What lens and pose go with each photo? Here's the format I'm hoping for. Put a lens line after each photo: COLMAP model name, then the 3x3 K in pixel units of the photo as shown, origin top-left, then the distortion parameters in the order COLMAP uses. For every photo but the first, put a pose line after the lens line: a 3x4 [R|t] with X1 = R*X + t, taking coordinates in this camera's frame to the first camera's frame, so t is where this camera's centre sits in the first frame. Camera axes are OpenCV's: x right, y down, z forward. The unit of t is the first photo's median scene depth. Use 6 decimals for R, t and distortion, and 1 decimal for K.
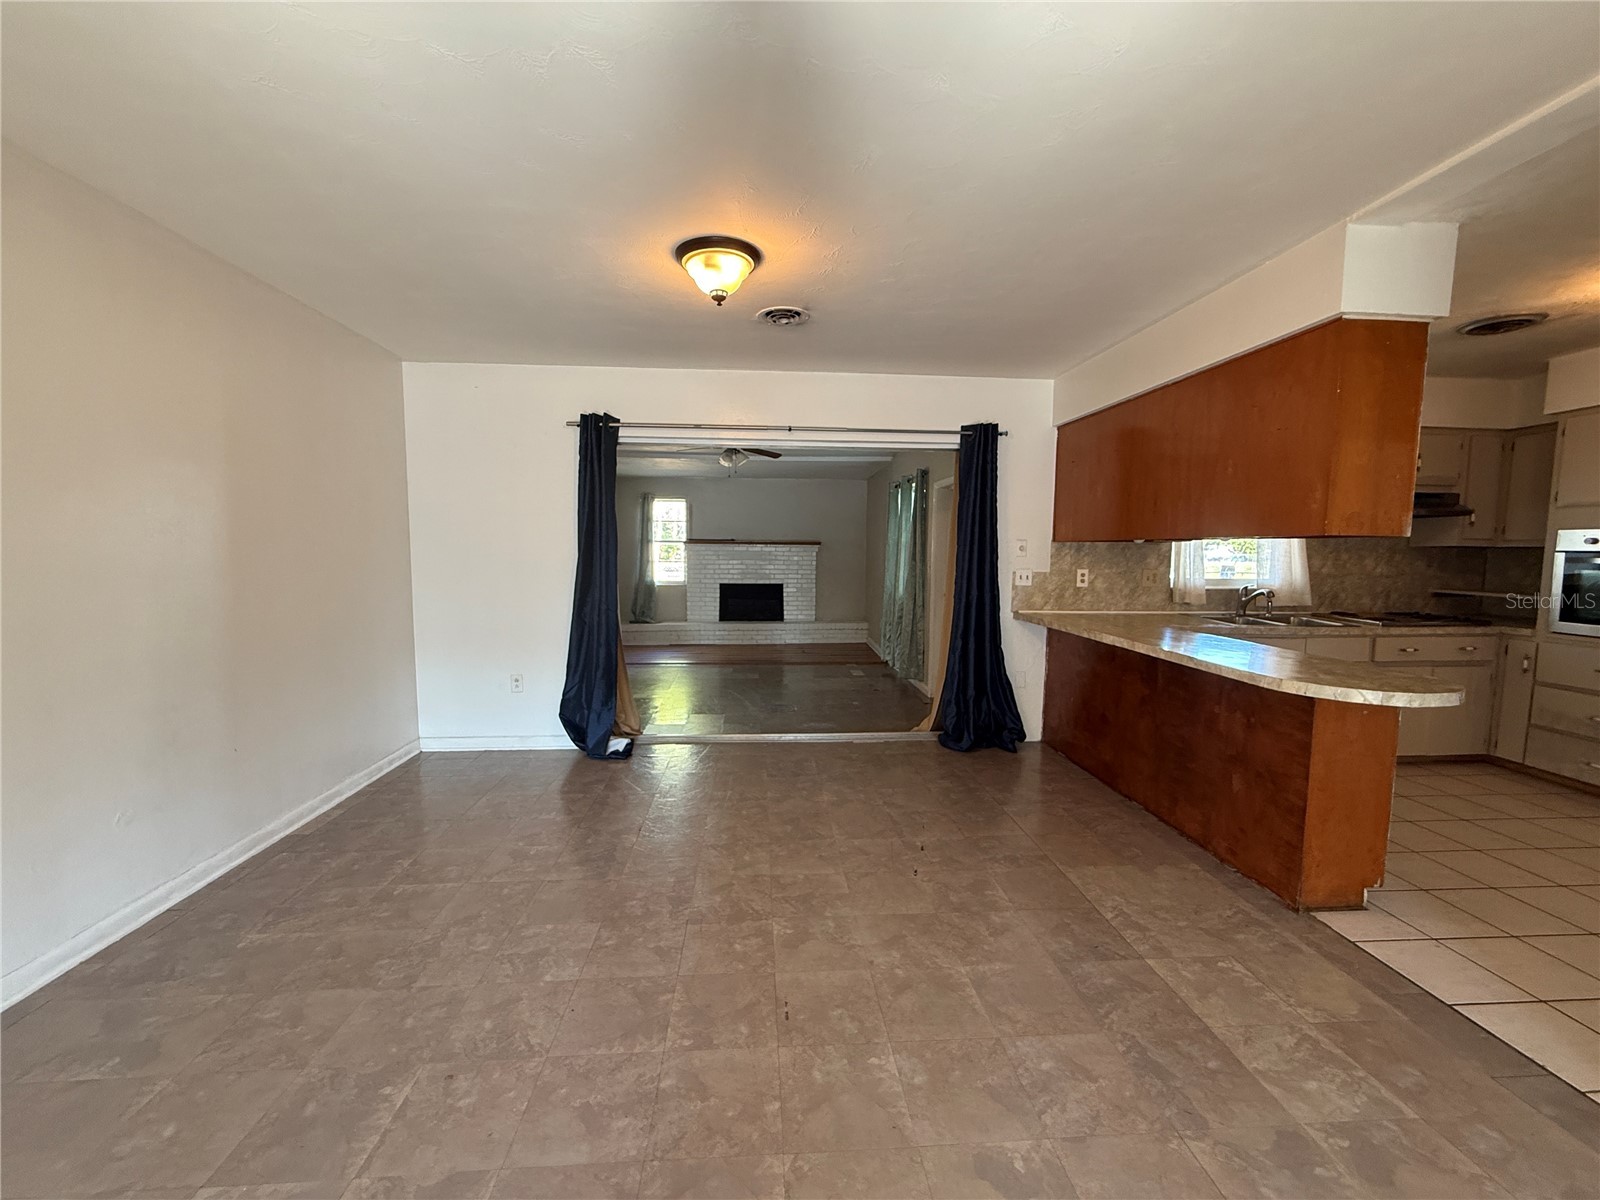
lens RADIAL K [[637.6, 0, 798.2], [0, 637.6, 598.6], [0, 0, 1]] dist [-0.000589, 0.000691]
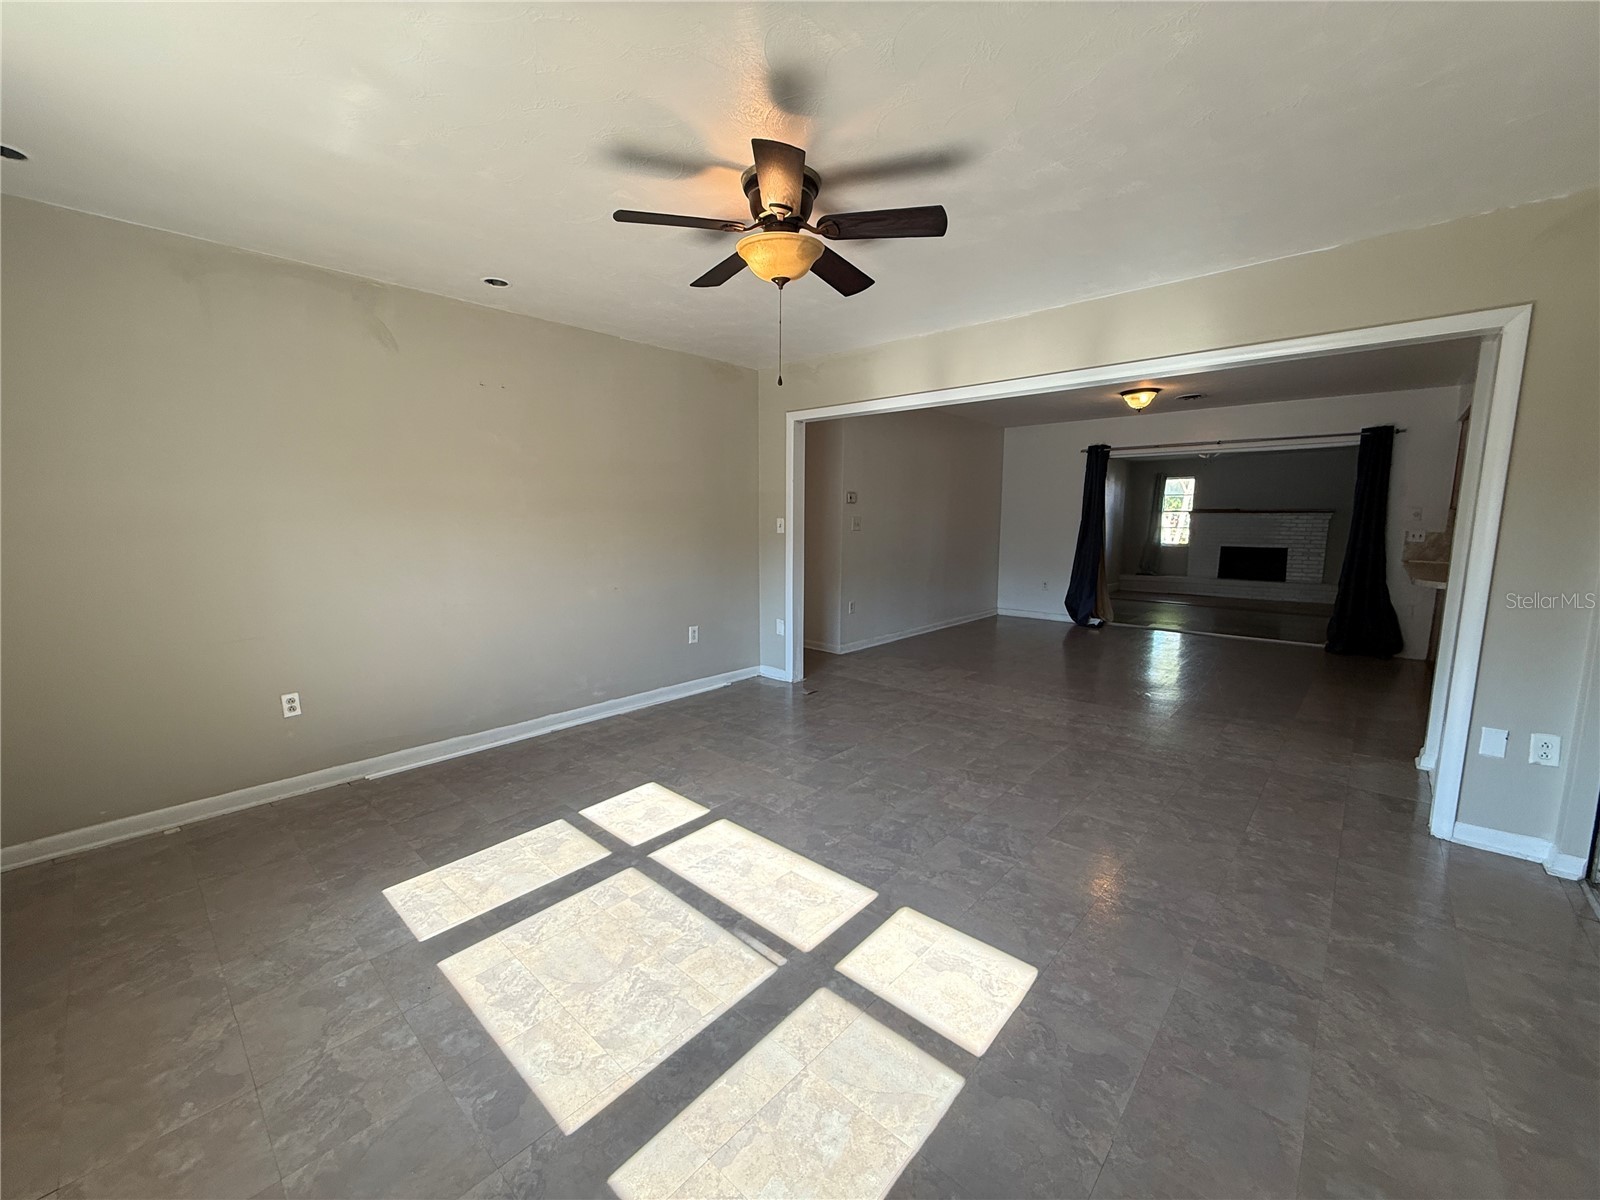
lens RADIAL K [[637.6, 0, 794.1], [0, 637.6, 597.7], [0, 0, 1]] dist [-0.000589, 0.000691]
pose [[0.688480, 0.086529, -0.720075, 0.455174], [-0.053887, 0.996216, 0.068190, 0.079979], [0.723250, -0.008144, 0.690538, -0.941435]]
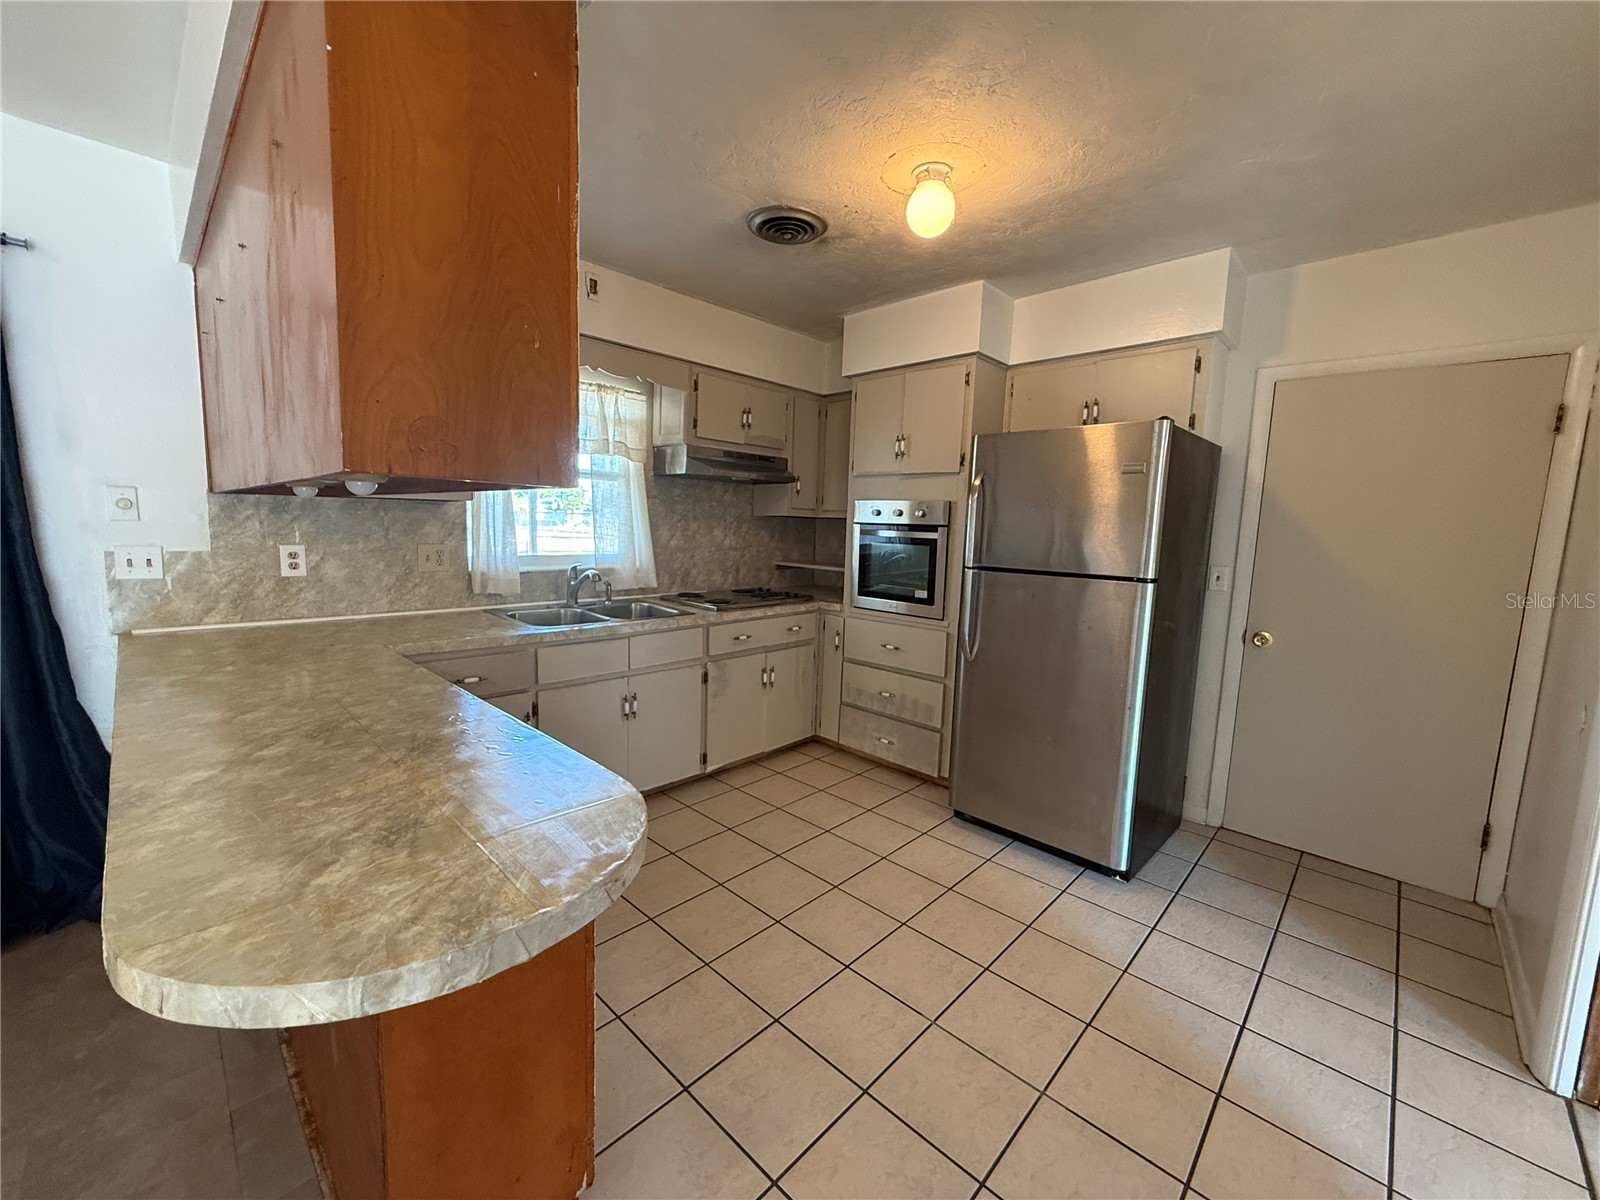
lens RADIAL K [[637.6, 0, 792.6], [0, 637.6, 598.9], [0, 0, 1]] dist [-0.000589, 0.000691]
pose [[0.744368, -0.067679, 0.664331, 0.424941], [0.032101, 0.997327, 0.065635, -0.022841], [-0.666998, -0.027530, 0.744551, 0.308643]]
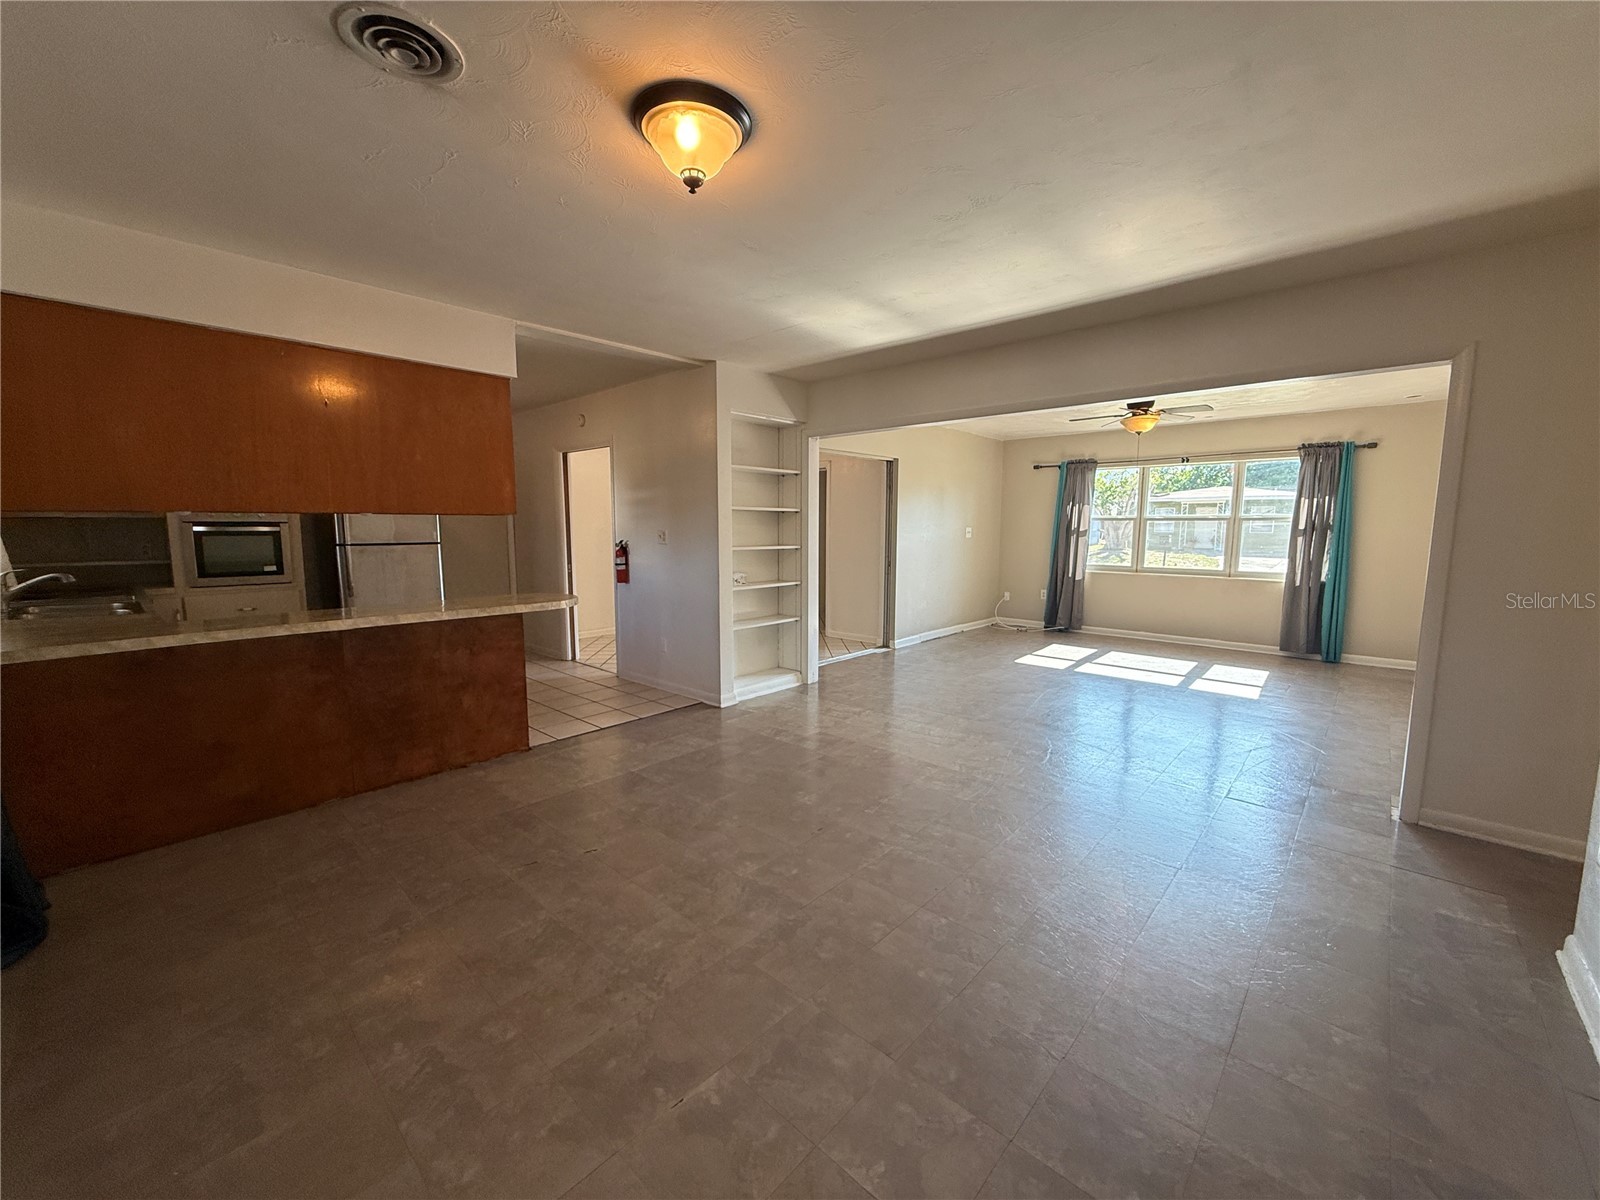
lens RADIAL K [[637.6, 0, 793.3], [0, 637.6, 600.2], [0, 0, 1]] dist [-0.000589, 0.000691]
pose [[-0.683451, -0.095847, 0.723676, -0.461651], [0.050249, 0.982815, 0.177624, -0.075656], [-0.728265, 0.157761, -0.666890, 0.884464]]
